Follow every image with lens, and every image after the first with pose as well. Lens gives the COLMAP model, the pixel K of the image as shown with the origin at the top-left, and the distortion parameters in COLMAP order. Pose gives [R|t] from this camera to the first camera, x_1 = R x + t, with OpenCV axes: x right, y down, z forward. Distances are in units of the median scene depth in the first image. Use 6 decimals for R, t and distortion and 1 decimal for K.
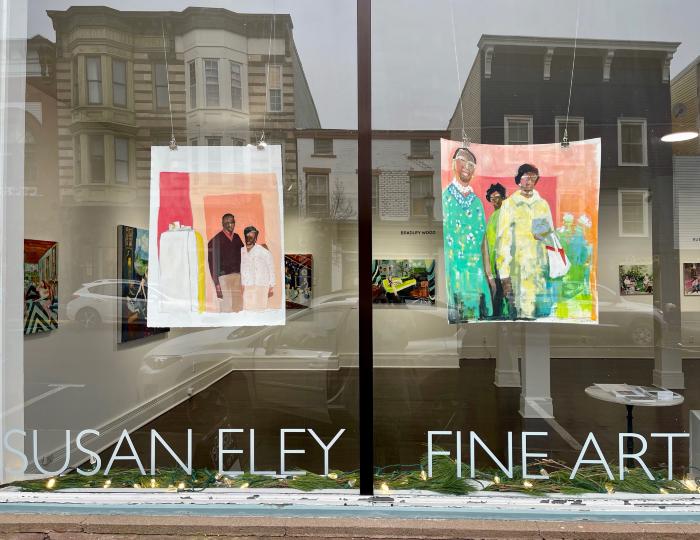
lens RADIAL K [[599.4, 0, 349.9], [0, 599.4, 270.0], [0, 0, 1]] dist [0.058879, 0.009792]
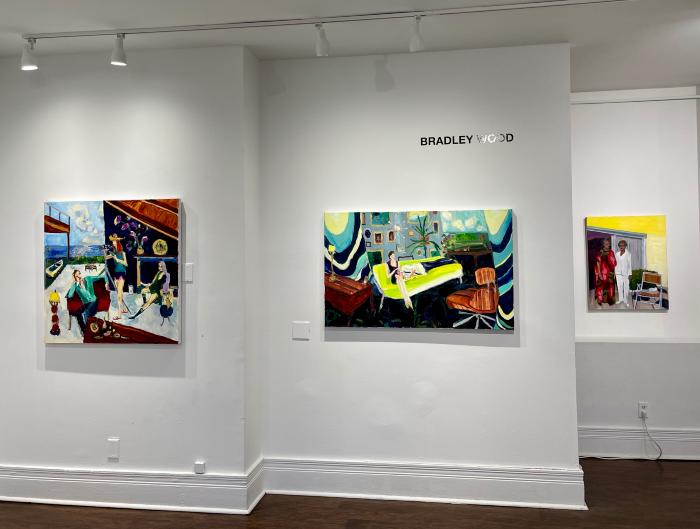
lens RADIAL K [[599.4, 0, 363.0], [0, 599.4, 238.7], [0, 0, 1]] dist [0.058879, 0.009792]
pose [[0.995048, -0.007785, -0.099094, 0.086033], [0.007660, 0.999969, -0.001645, 0.000179], [0.099103, 0.000878, 0.995077, 0.620488]]
